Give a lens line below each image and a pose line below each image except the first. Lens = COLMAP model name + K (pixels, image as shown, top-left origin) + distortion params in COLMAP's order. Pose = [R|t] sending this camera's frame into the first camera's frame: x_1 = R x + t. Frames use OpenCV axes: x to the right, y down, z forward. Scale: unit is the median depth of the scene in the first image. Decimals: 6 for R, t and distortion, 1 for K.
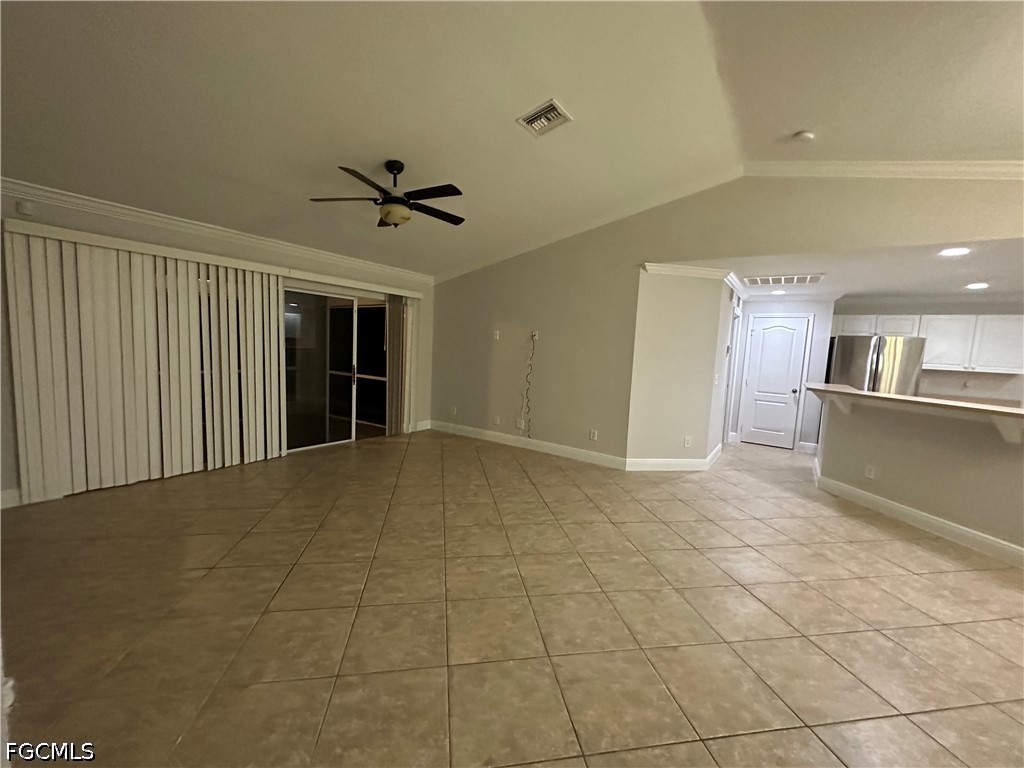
lens RADIAL K [[407.8, 0, 511.4], [0, 407.8, 383.6], [0, 0, 1]] dist [-0.000003, -0.000181]
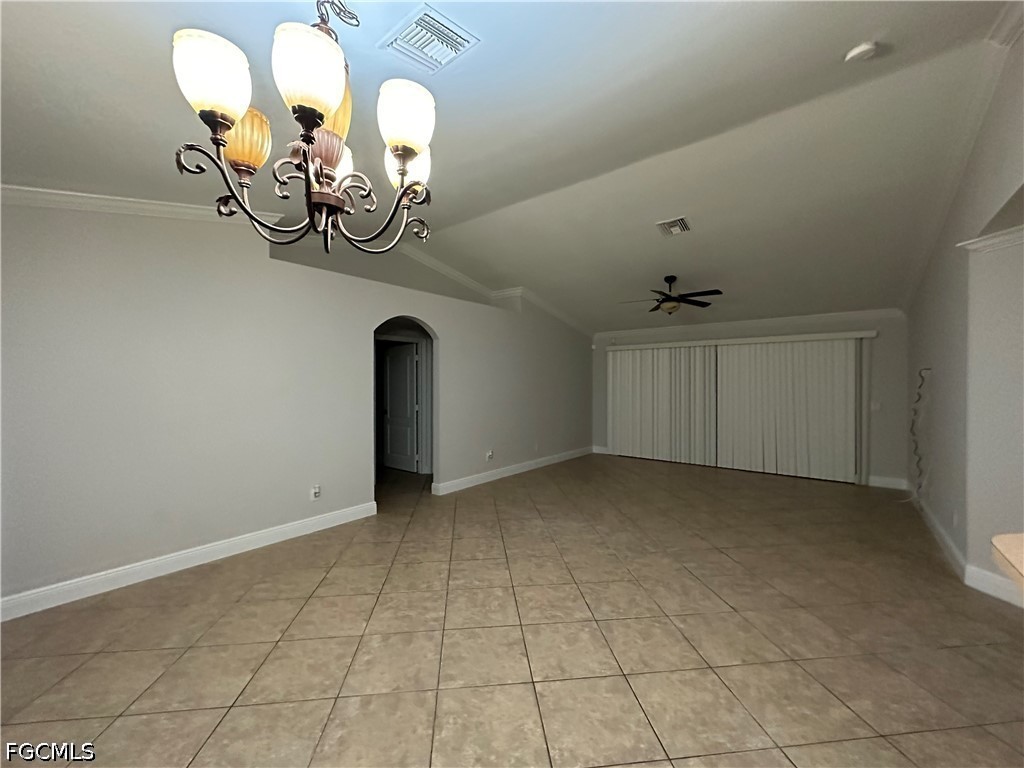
lens RADIAL K [[407.8, 0, 513.0], [0, 407.8, 384.8], [0, 0, 1]] dist [-0.000003, -0.000181]
pose [[-0.066815, -0.043052, -0.996836, 1.330099], [-0.094998, 0.994805, -0.036597, 0.010788], [0.993233, 0.092252, -0.070558, 0.508599]]
